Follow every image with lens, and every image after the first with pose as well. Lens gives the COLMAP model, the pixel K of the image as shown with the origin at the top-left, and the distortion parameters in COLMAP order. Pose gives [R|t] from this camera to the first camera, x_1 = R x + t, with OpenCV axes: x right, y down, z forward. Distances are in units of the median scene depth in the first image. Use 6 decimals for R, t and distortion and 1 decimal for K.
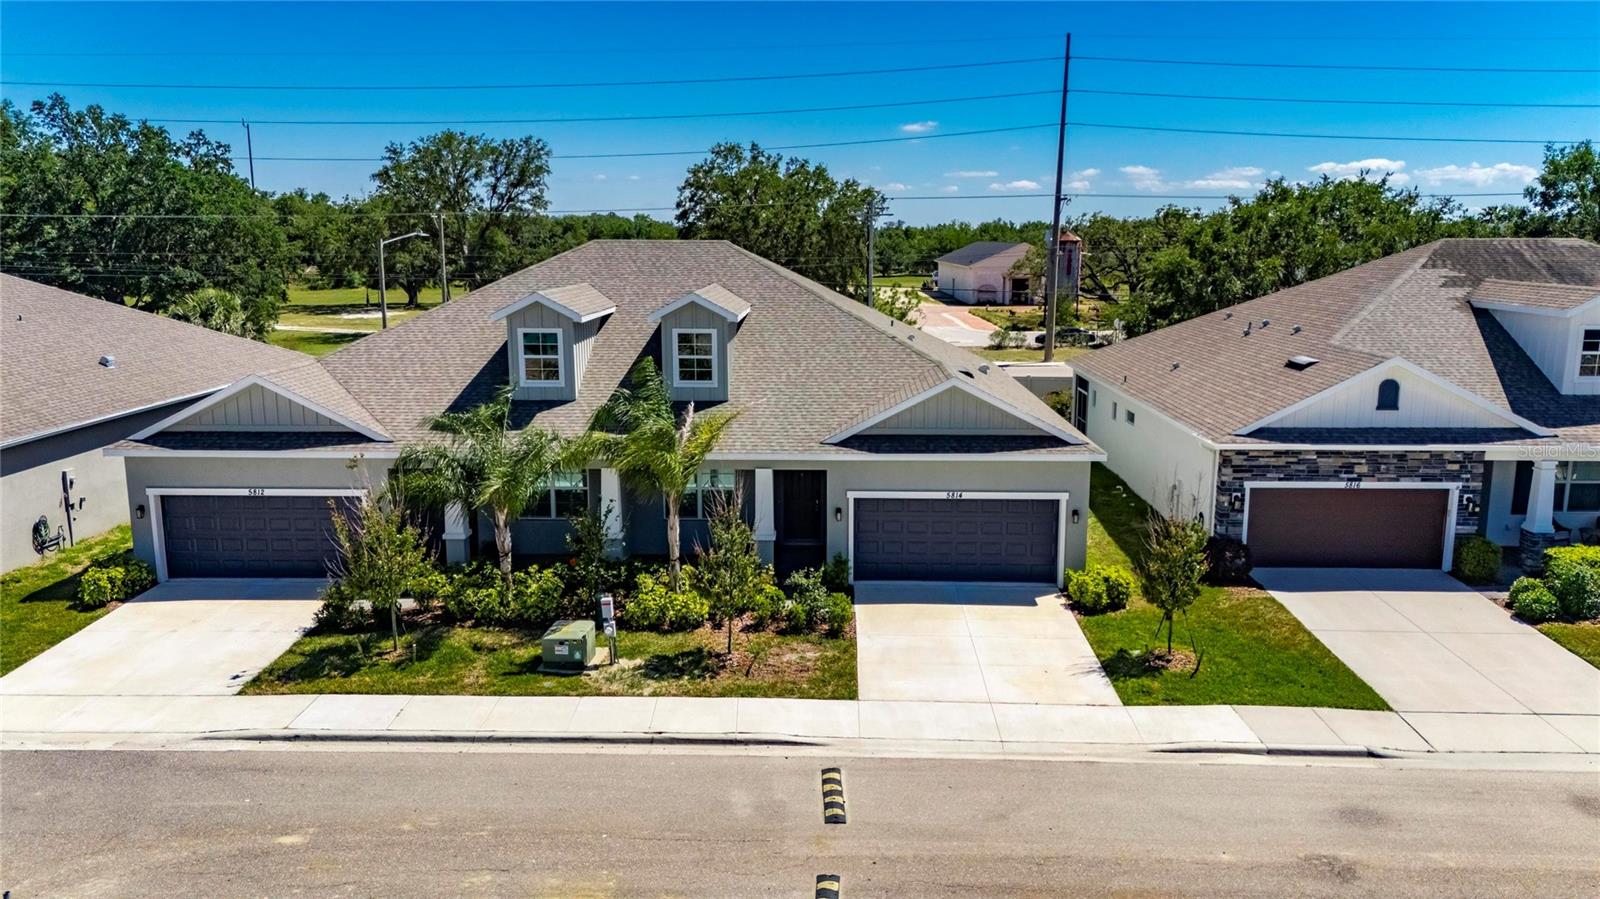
lens RADIAL K [[1180.0, 0, 807.4], [0, 1180.0, 449.3], [0, 0, 1]] dist [0.068404, -0.061722]
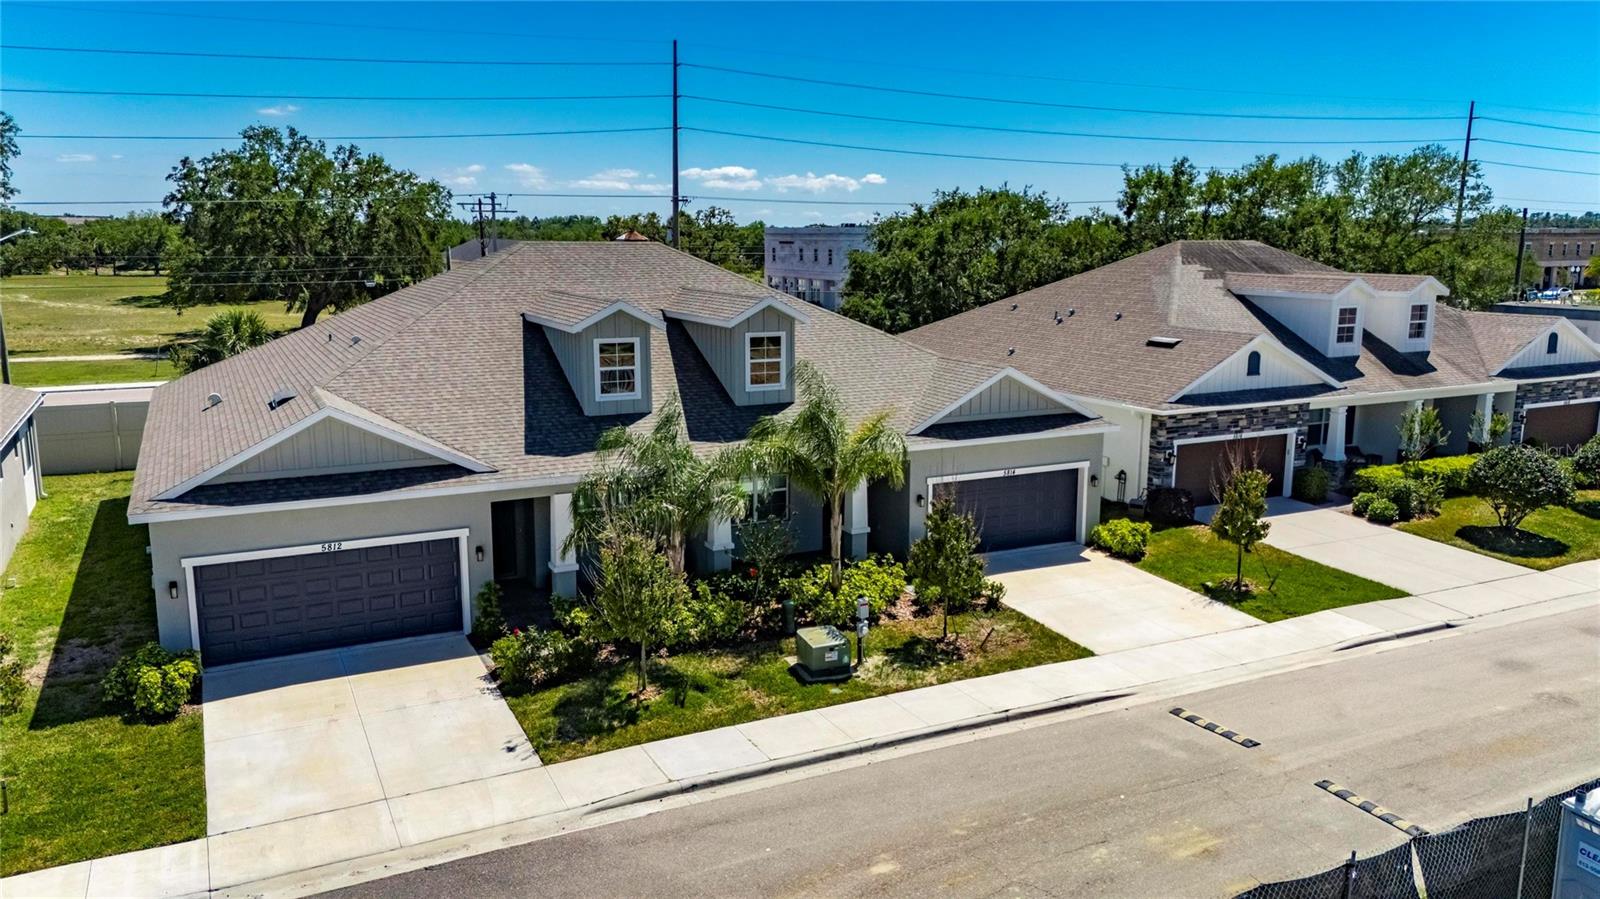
lens RADIAL K [[1180.0, 0, 807.4], [0, 1180.0, 449.3], [0, 0, 1]] dist [0.068404, -0.061722]
pose [[0.879545, -0.084027, 0.468337, -0.556449], [0.083128, 0.996282, 0.022633, -0.023467], [-0.468498, 0.019025, 0.883260, 0.106268]]
